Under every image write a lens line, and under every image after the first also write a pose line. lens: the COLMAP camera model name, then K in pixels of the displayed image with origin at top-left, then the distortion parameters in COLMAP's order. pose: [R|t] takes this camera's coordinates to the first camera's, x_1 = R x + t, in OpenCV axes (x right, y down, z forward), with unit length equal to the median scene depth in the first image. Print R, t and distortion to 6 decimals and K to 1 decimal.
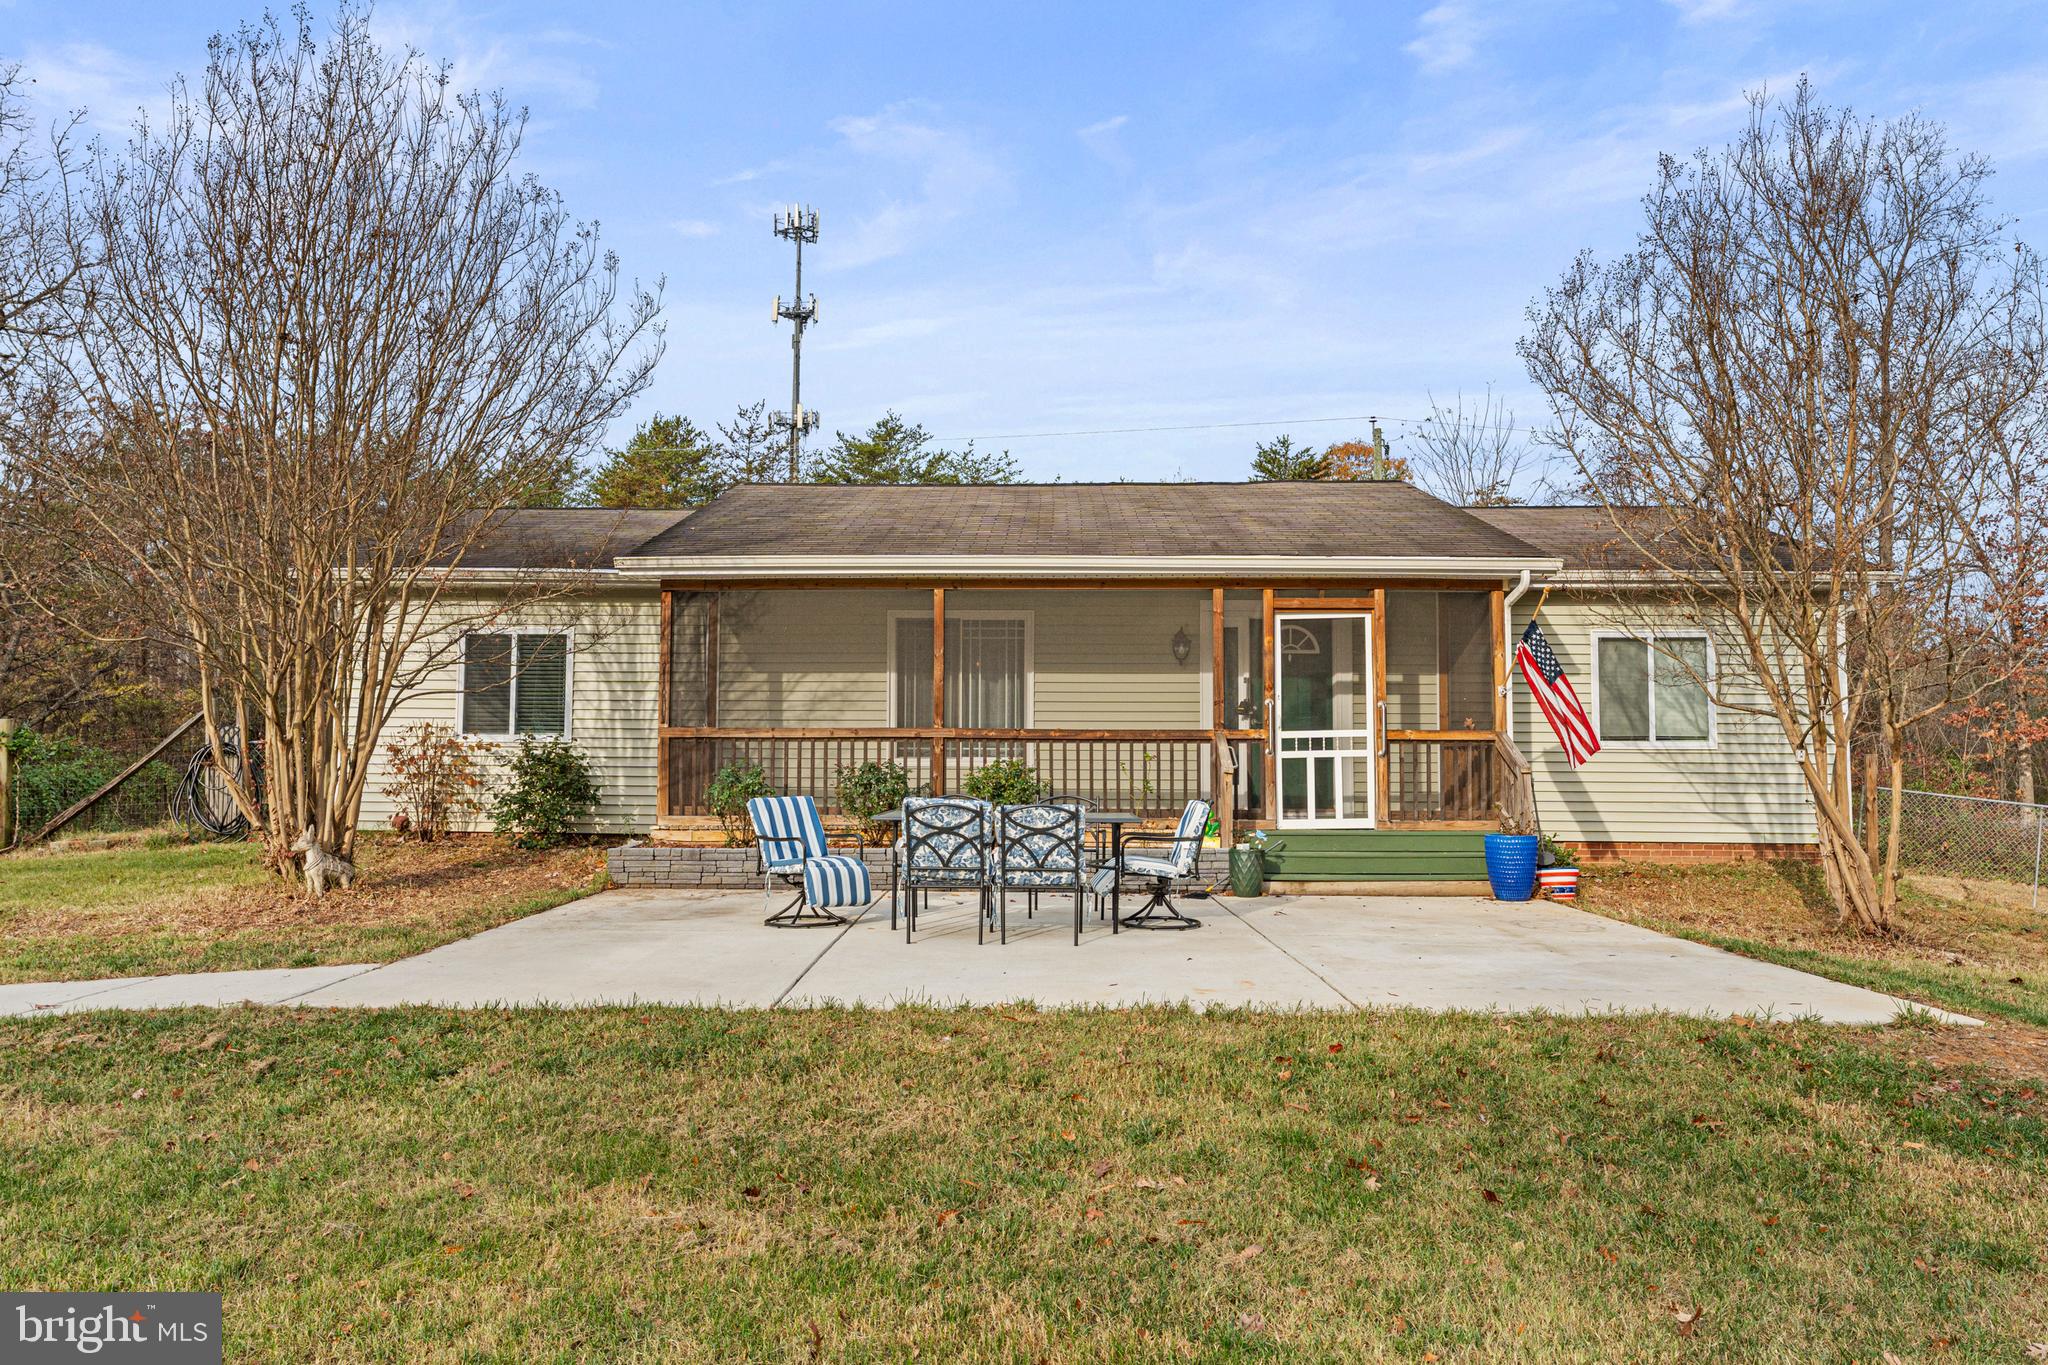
lens RADIAL K [[1396.4, 0, 1008.2], [0, 1396.4, 676.6], [0, 0, 1]] dist [0.006925, -0.002109]
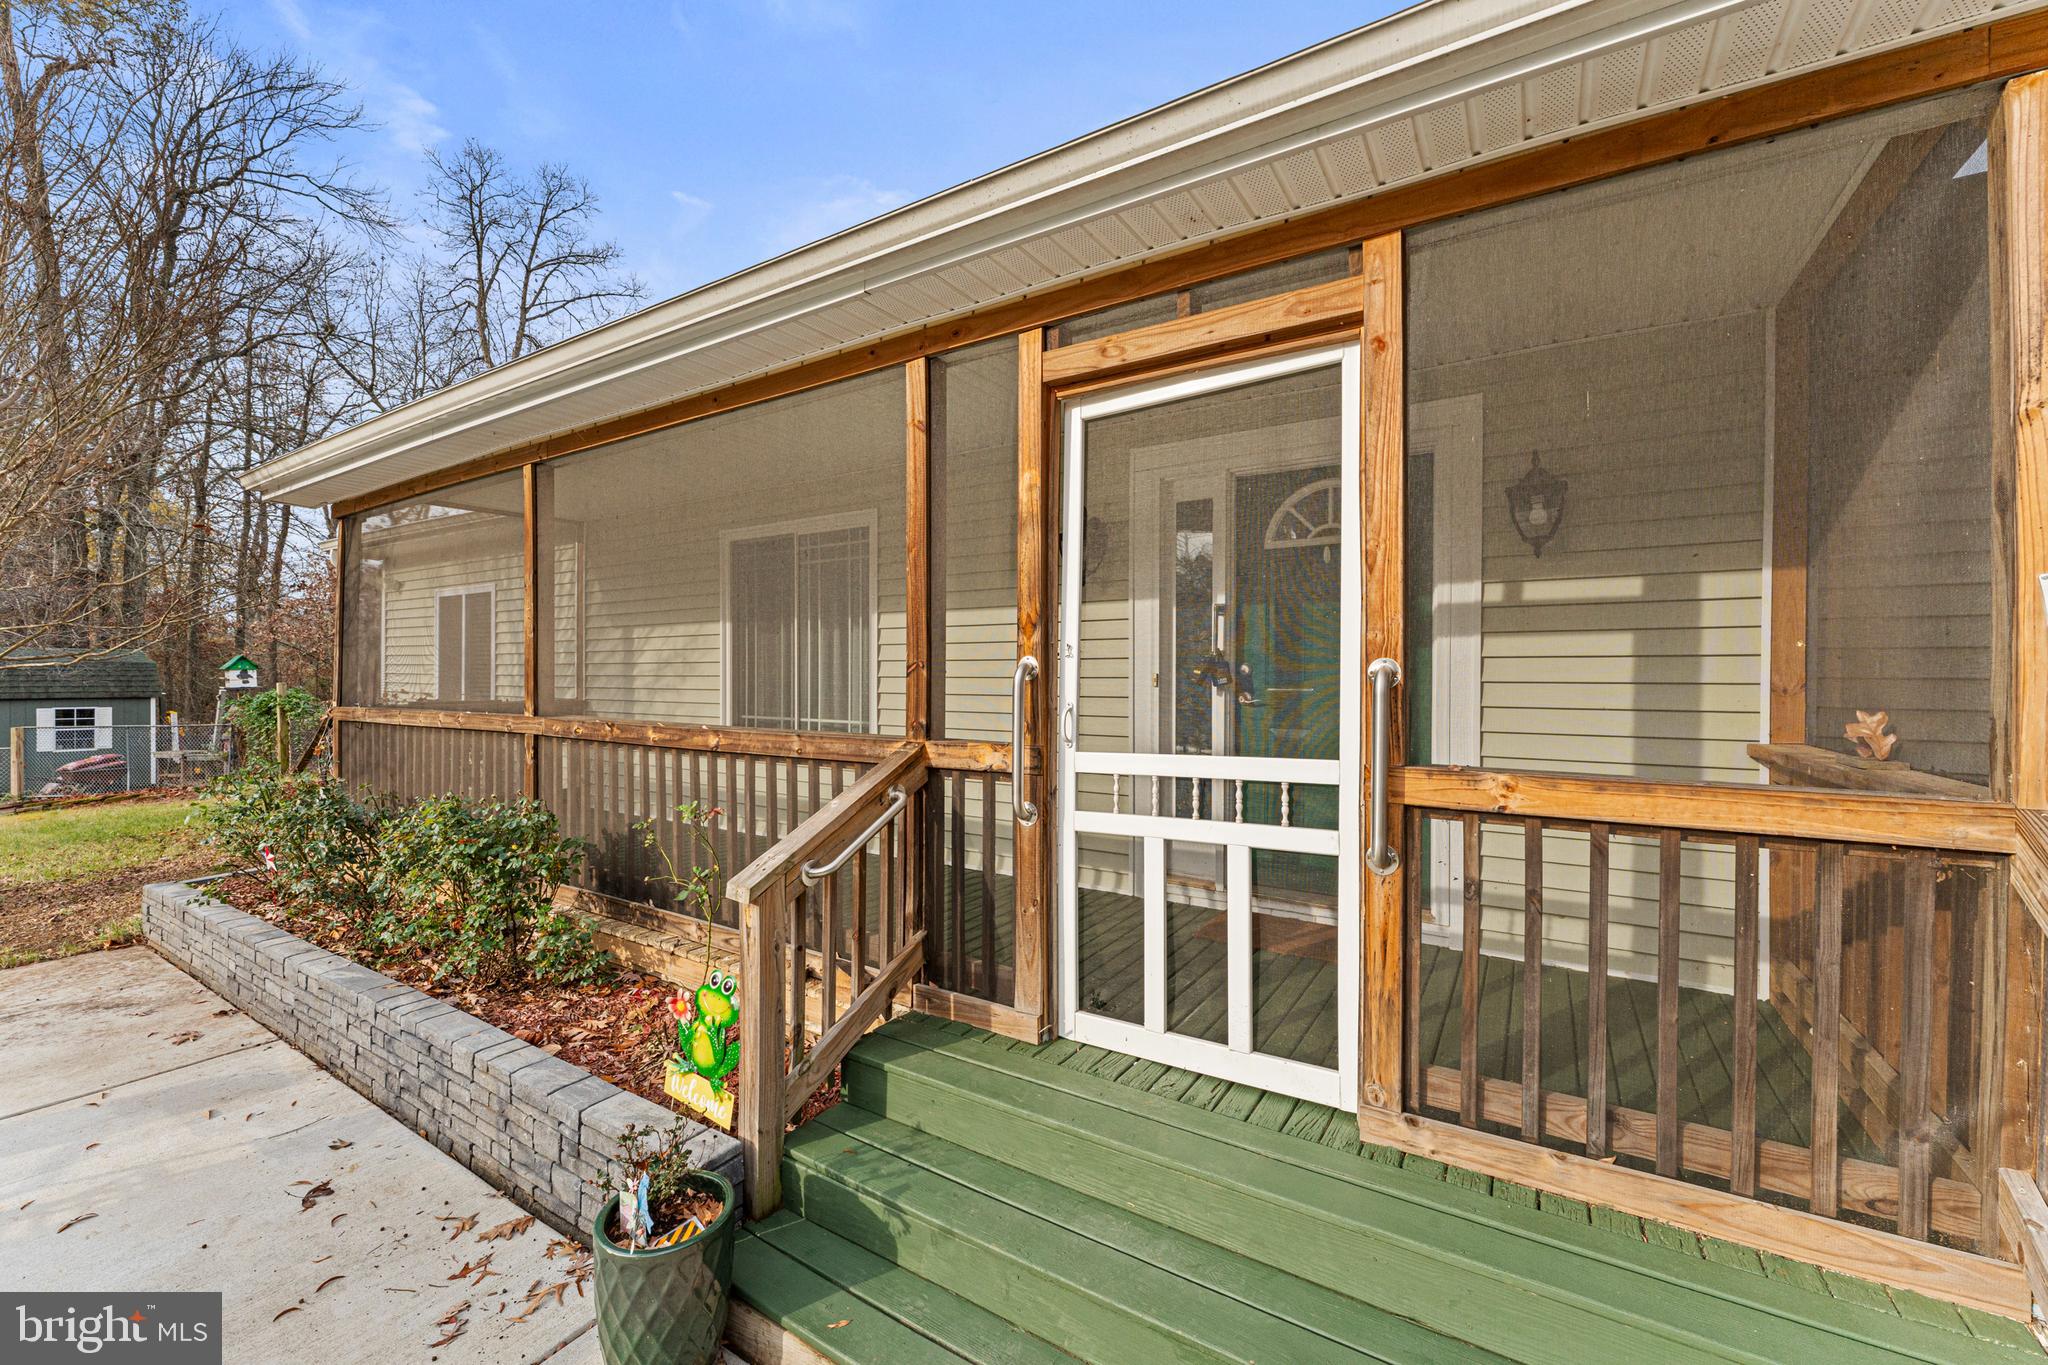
lens RADIAL K [[805.3, 0, 1030.8], [0, 805.3, 680.7], [0, 0, 1]] dist [0.003311, 0.000168]
pose [[0.865763, 0.000132, -0.500454, 0.254640], [0.031478, 0.998005, 0.054719, 0.009692], [0.499464, -0.063127, 0.864032, 0.743320]]
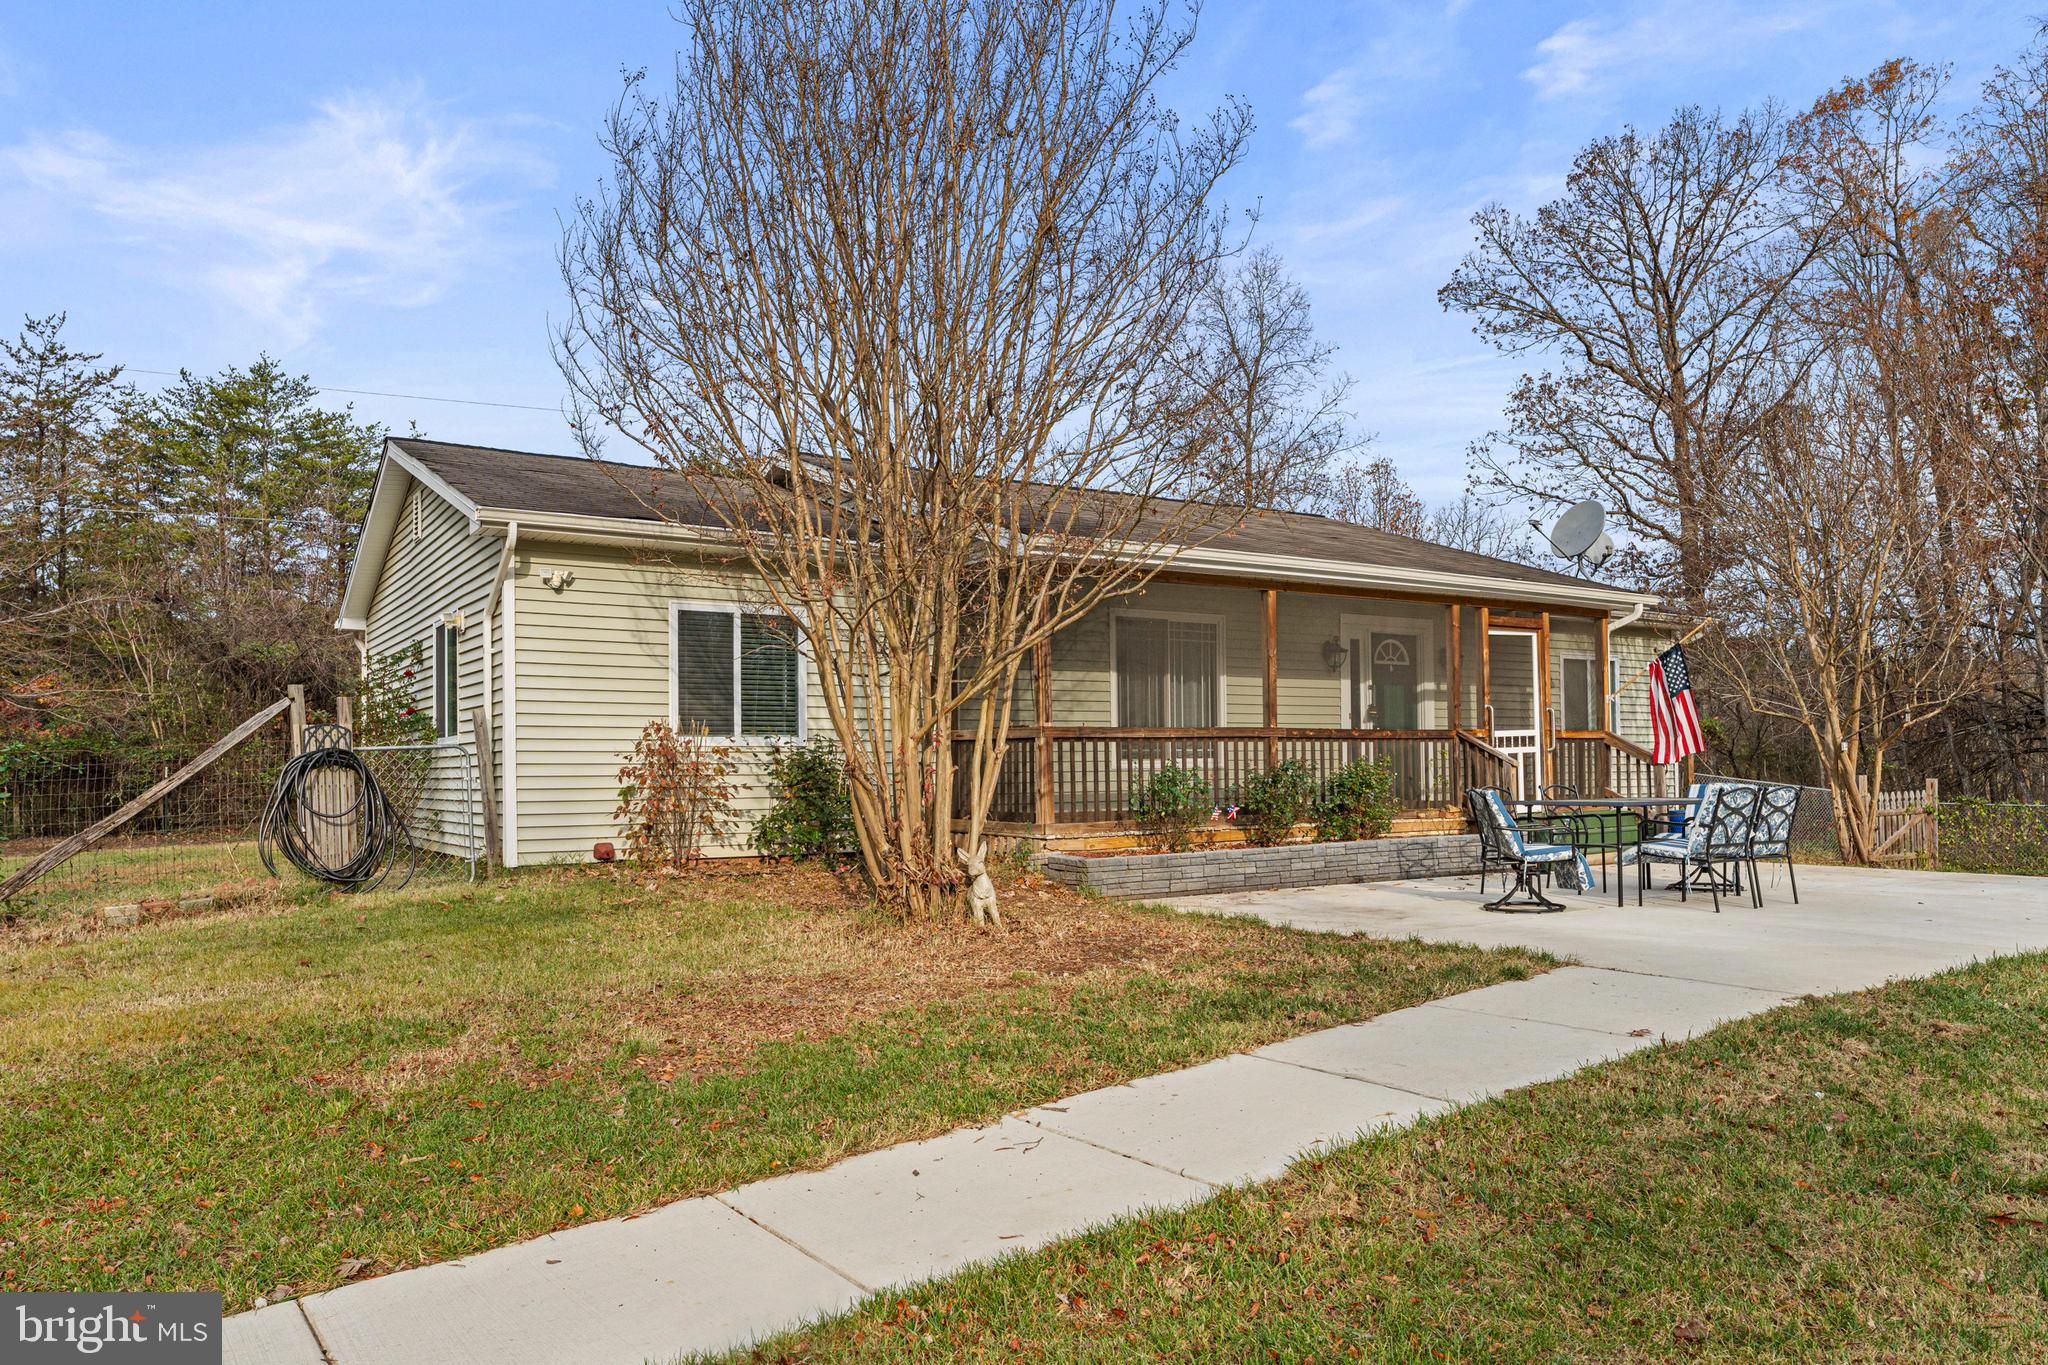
lens RADIAL K [[1396.4, 0, 1033.0], [0, 1396.4, 693.9], [0, 0, 1]] dist [0.006925, -0.002109]
pose [[0.814887, 0.015587, 0.579411, -0.708252], [-0.016854, 0.999853, -0.003194, 0.016792], [-0.579375, -0.007162, 0.815029, 0.244813]]
